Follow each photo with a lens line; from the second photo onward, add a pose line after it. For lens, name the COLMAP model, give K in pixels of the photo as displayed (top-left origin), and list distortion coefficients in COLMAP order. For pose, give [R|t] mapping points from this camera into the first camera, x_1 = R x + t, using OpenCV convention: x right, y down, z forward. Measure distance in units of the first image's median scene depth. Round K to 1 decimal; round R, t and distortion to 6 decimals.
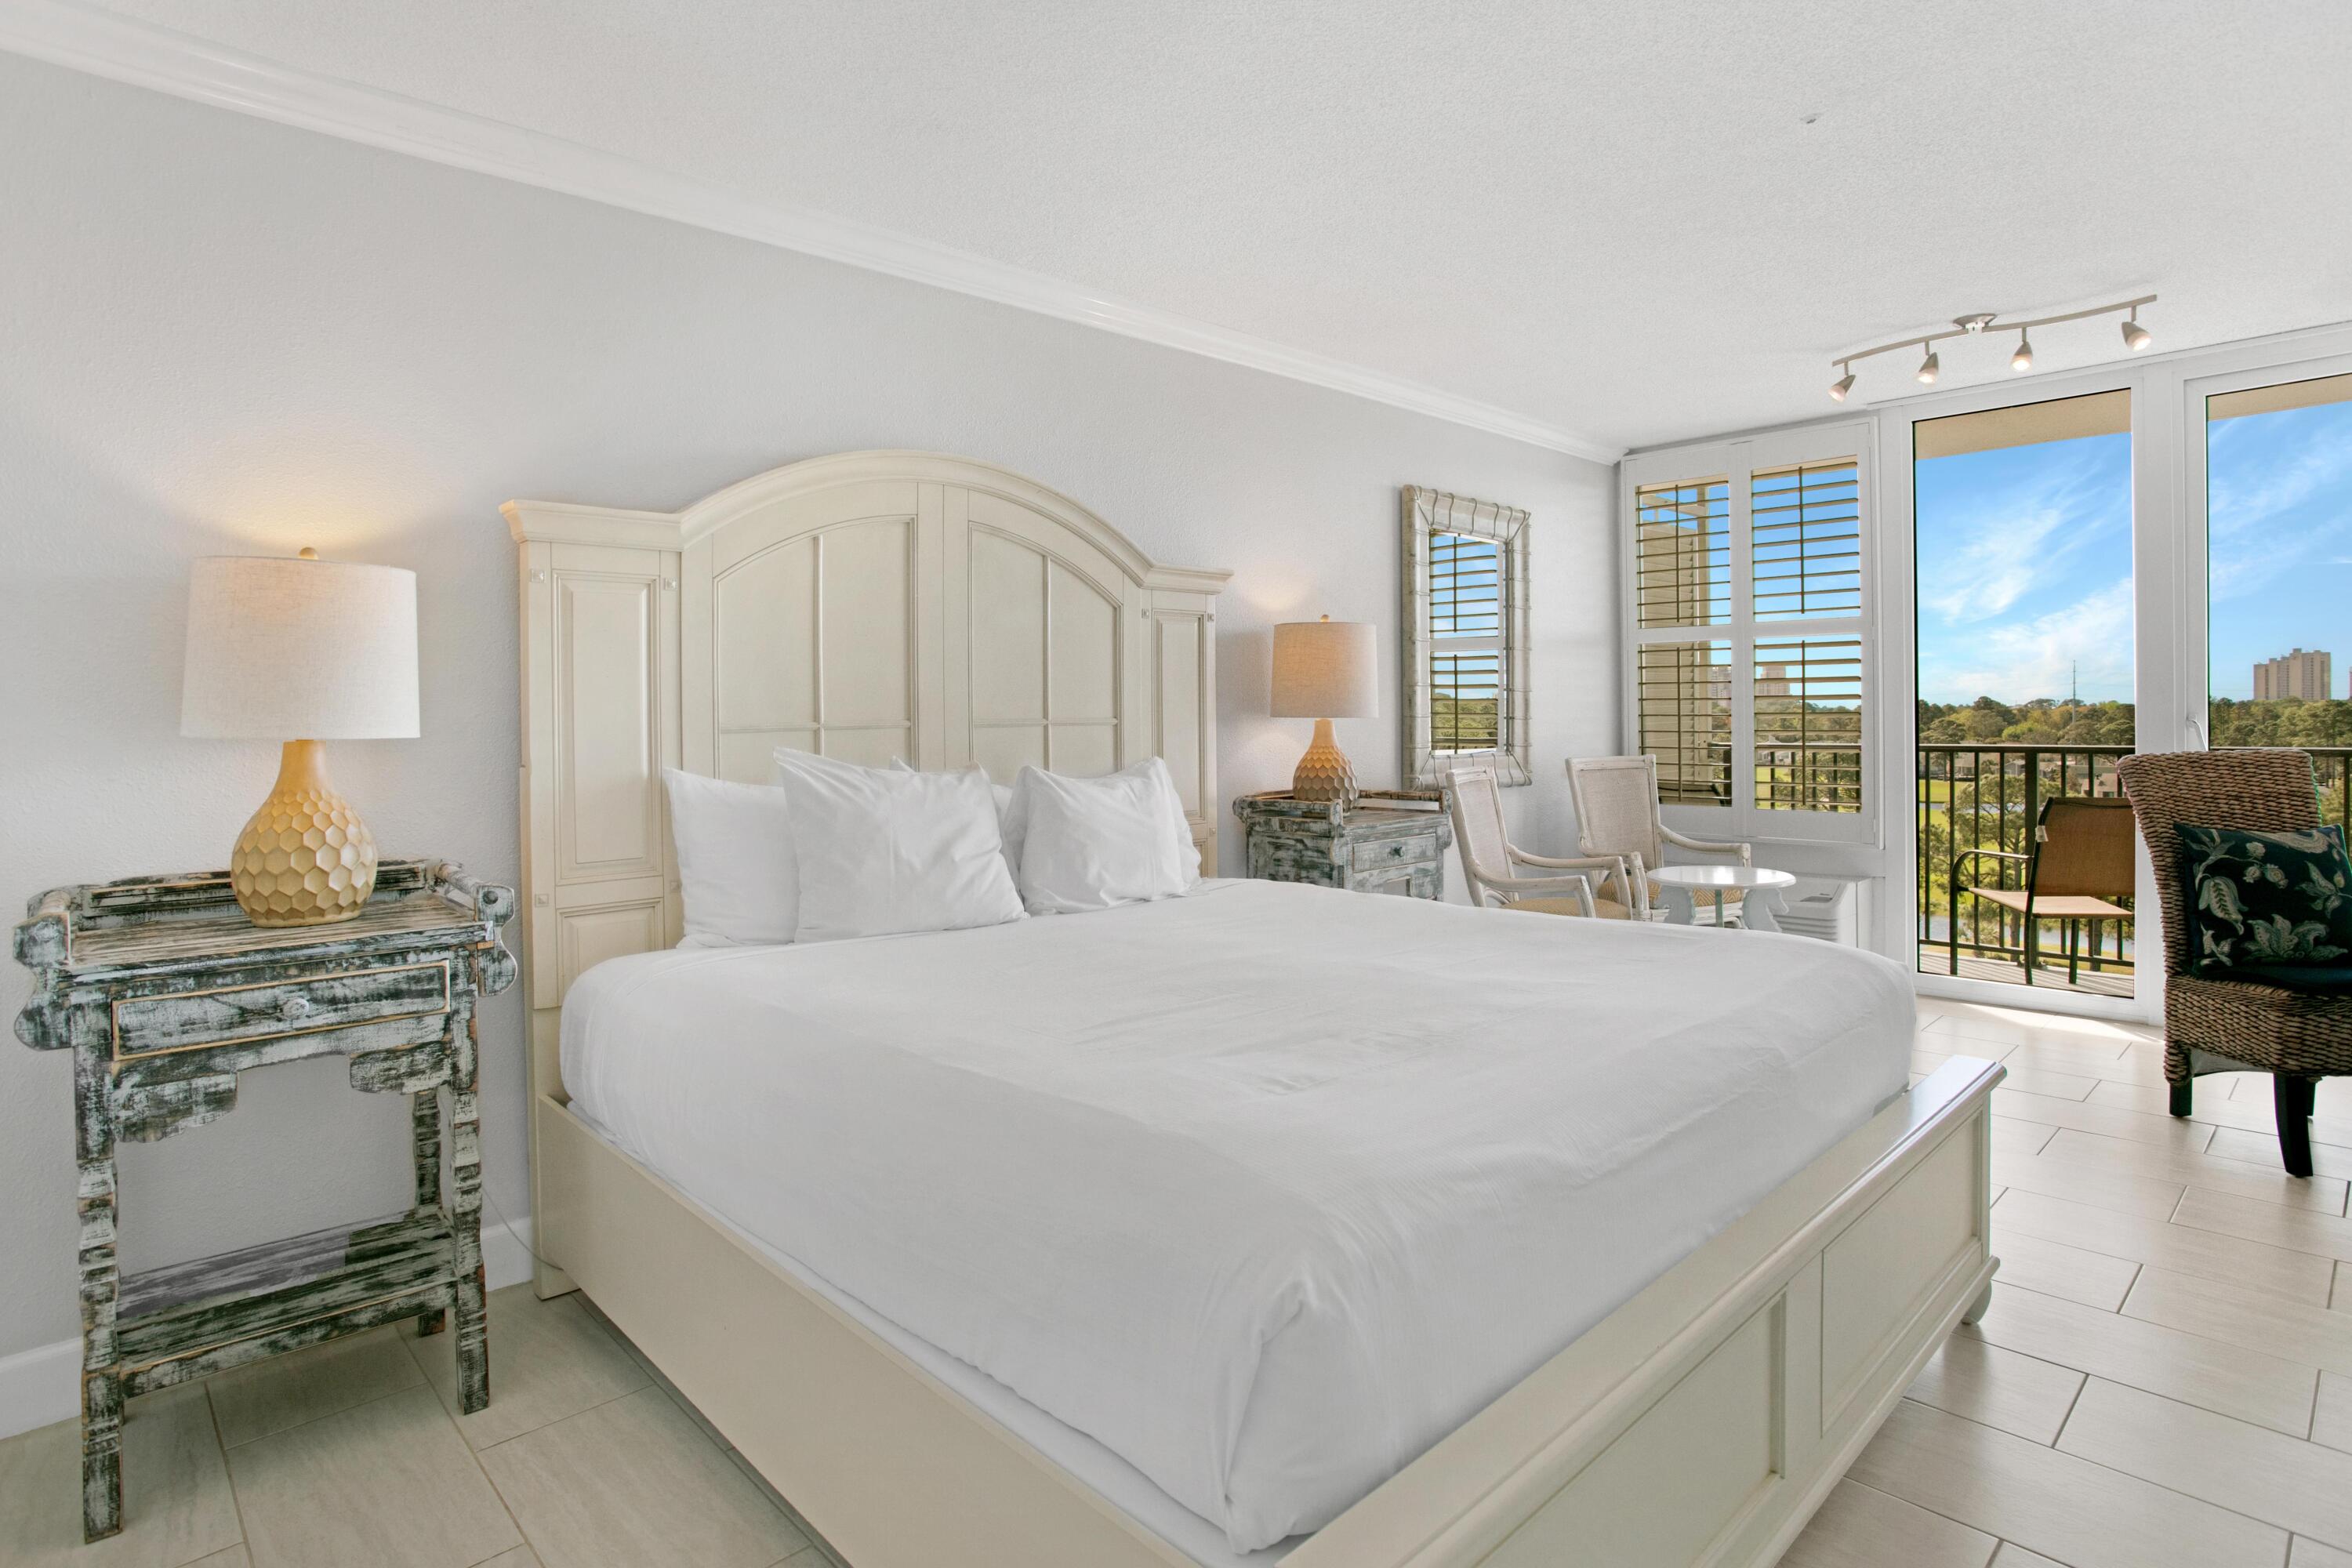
lens RADIAL K [[1195.3, 0, 1177.8], [0, 1195.3, 723.8], [0, 0, 1]] dist [-0.000742, -0.000324]
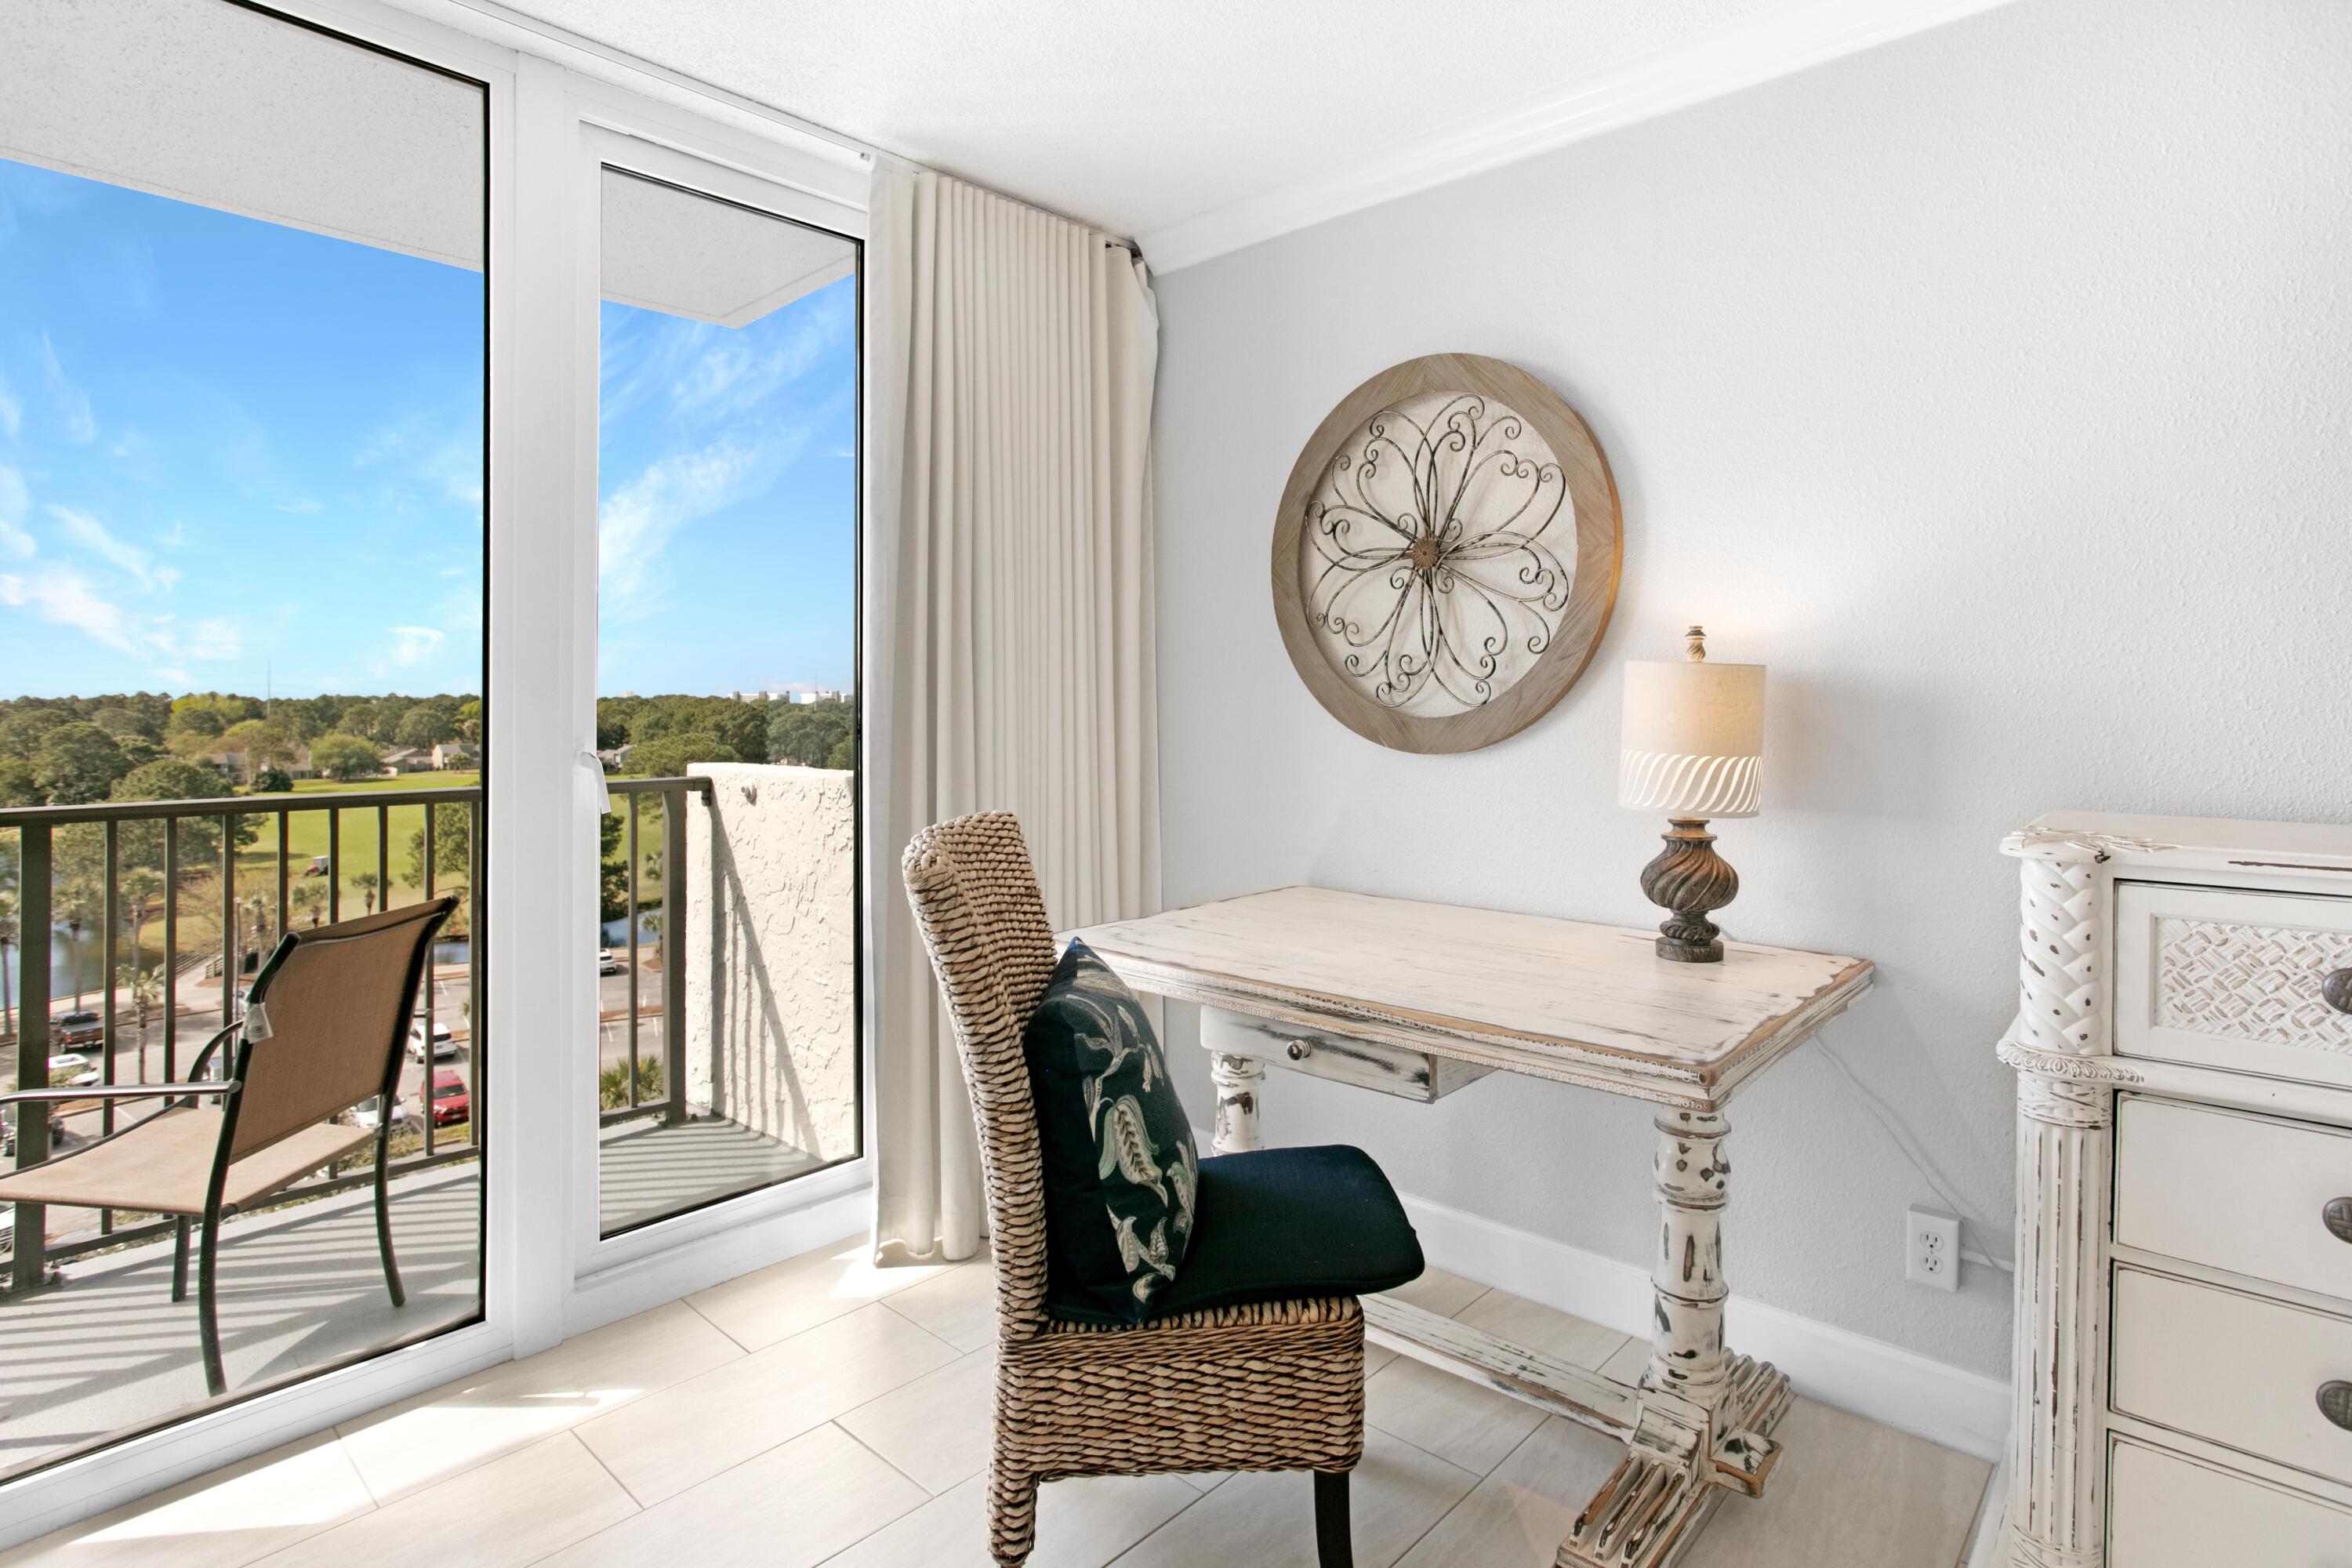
lens RADIAL K [[1195.3, 0, 1176.3], [0, 1195.3, 716.0], [0, 0, 1]] dist [-0.035804, 0.000998]
pose [[-0.048713, 0.003559, 0.998806, 0.394571], [0.020018, 0.999796, -0.002586, -0.021362], [-0.998612, 0.019868, -0.048775, 0.990319]]
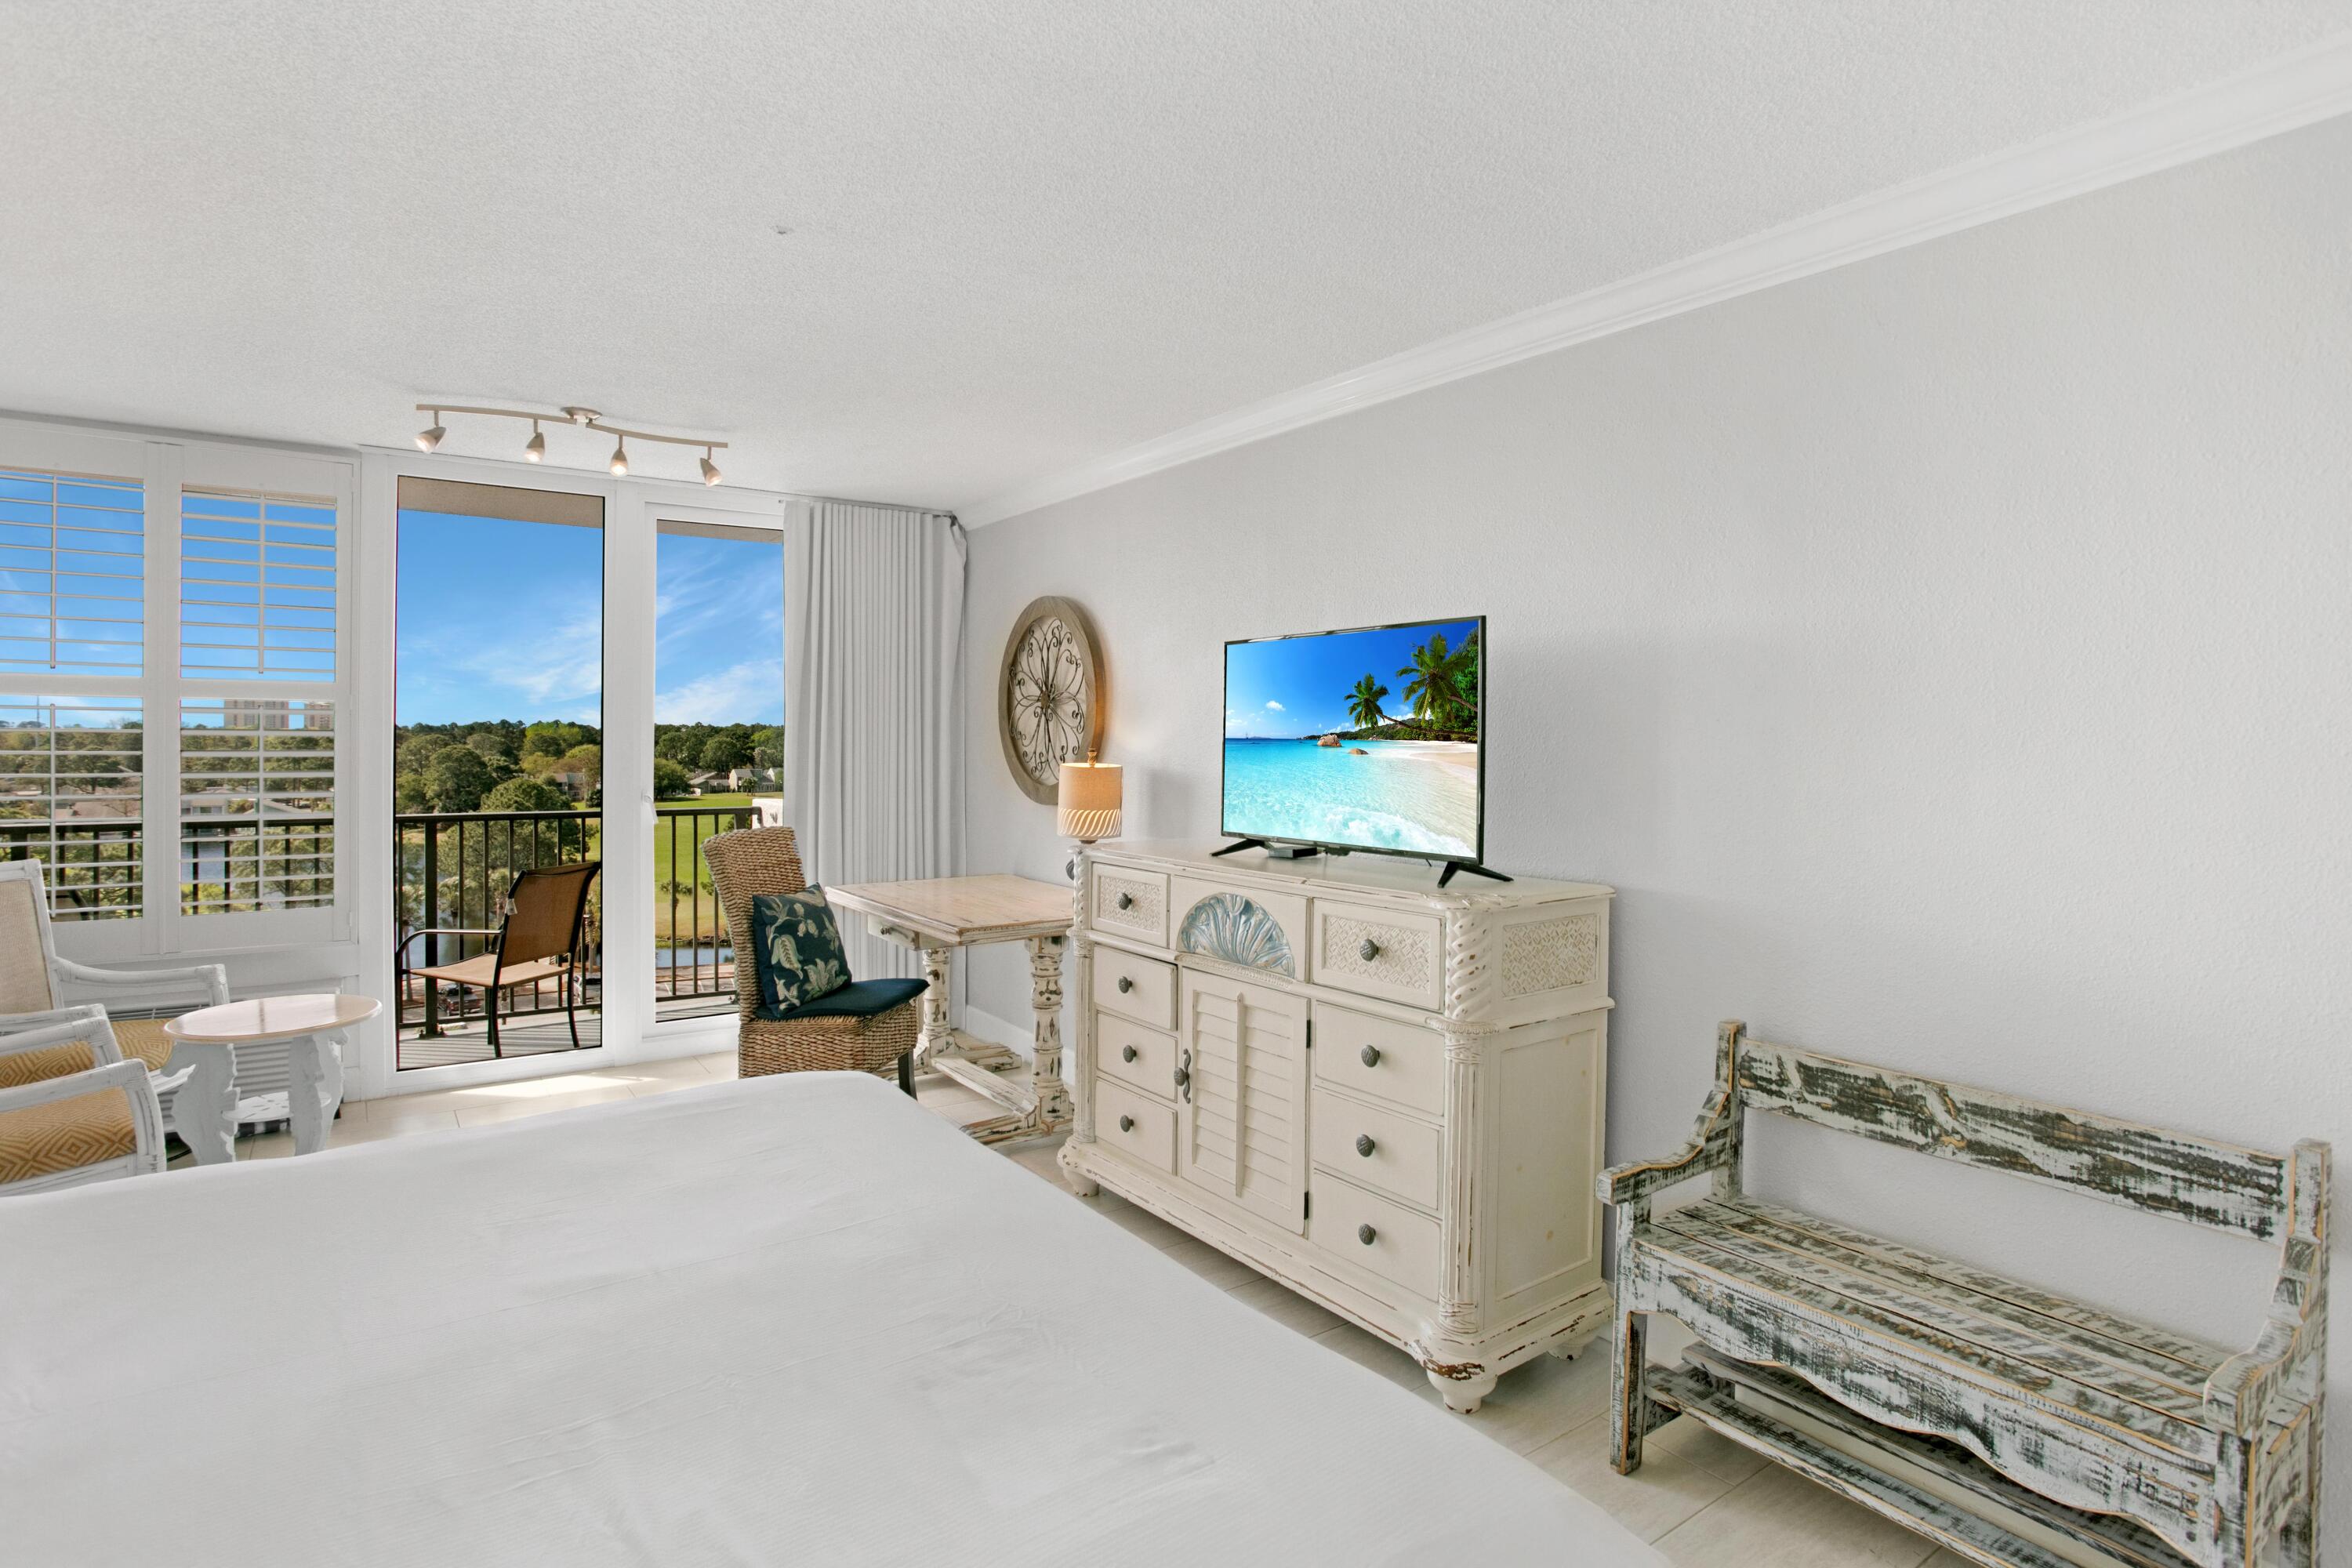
lens RADIAL K [[1211.1, 0, 1180.1], [0, 1211.1, 757.4], [0, 0, 1]] dist [-0.069681, 0.000169]
pose [[0.159697, -0.000858, 0.987166, -0.278462], [0.002711, 0.999996, 0.000431, -0.053568], [-0.987162, 0.002608, 0.159698, 0.397778]]
